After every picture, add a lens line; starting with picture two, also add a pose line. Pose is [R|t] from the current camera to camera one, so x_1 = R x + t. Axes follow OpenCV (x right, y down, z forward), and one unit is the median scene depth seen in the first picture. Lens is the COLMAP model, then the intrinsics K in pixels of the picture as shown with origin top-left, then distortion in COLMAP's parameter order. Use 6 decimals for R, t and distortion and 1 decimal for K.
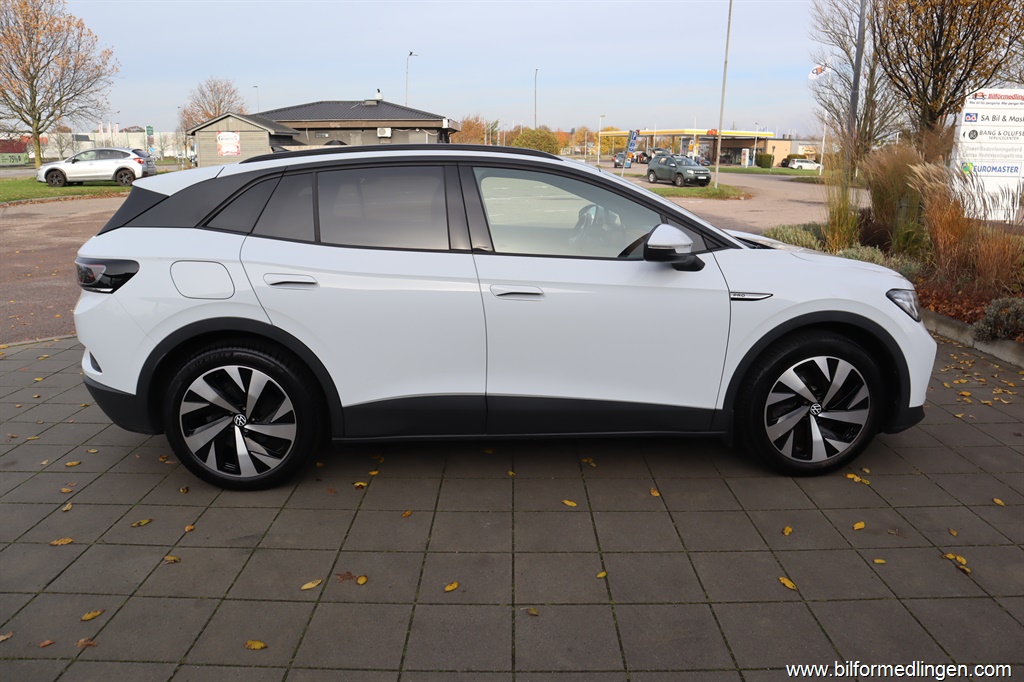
lens RADIAL K [[712.1, 0, 512.3], [0, 712.1, 328.9], [0, 0, 1]] dist [-0.121599, 0.071630]
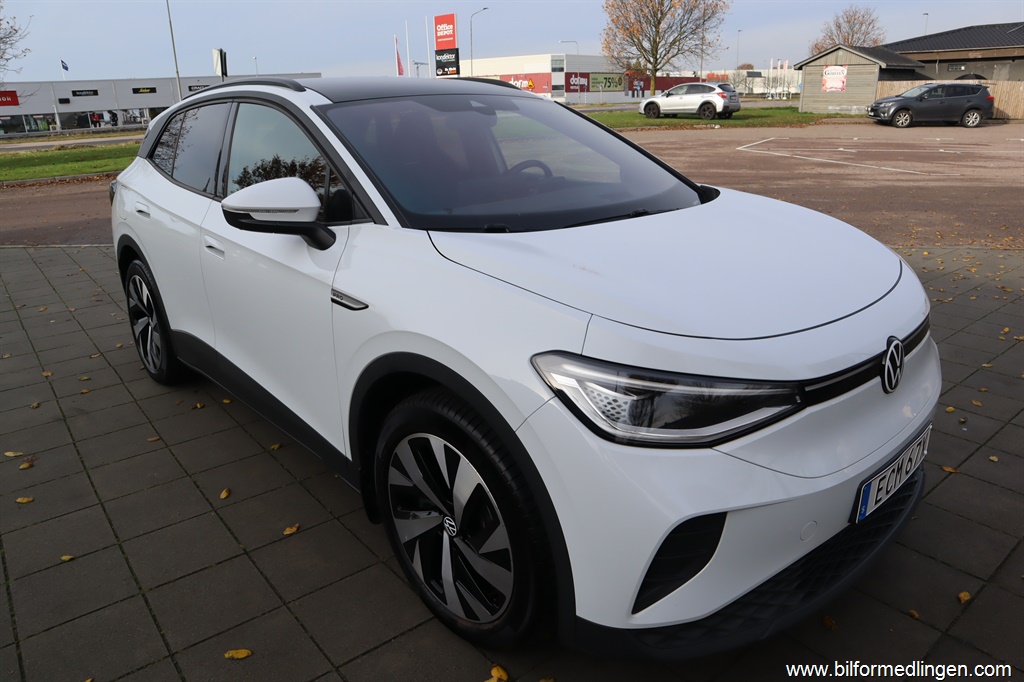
lens RADIAL K [[712.1, 0, 512.3], [0, 712.1, 328.9], [0, 0, 1]] dist [-0.121599, 0.071630]
pose [[0.634824, 0.221690, -0.740170, 0.109016], [-0.157442, 0.974971, 0.156981, -0.017438], [0.756446, 0.016878, 0.653838, 0.085102]]
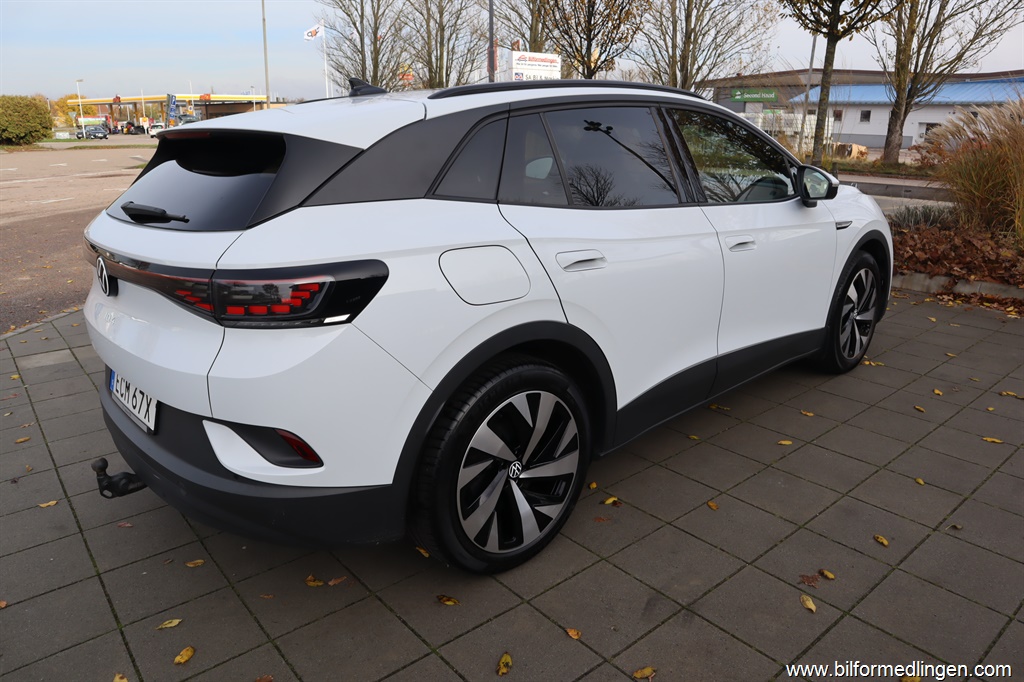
lens RADIAL K [[712.1, 0, 512.3], [0, 712.1, 328.9], [0, 0, 1]] dist [-0.121599, 0.071630]
pose [[0.767935, -0.187944, 0.612333, -0.098323], [0.158448, 0.982012, 0.102699, -0.009960], [-0.620620, 0.018157, 0.783901, 0.054424]]
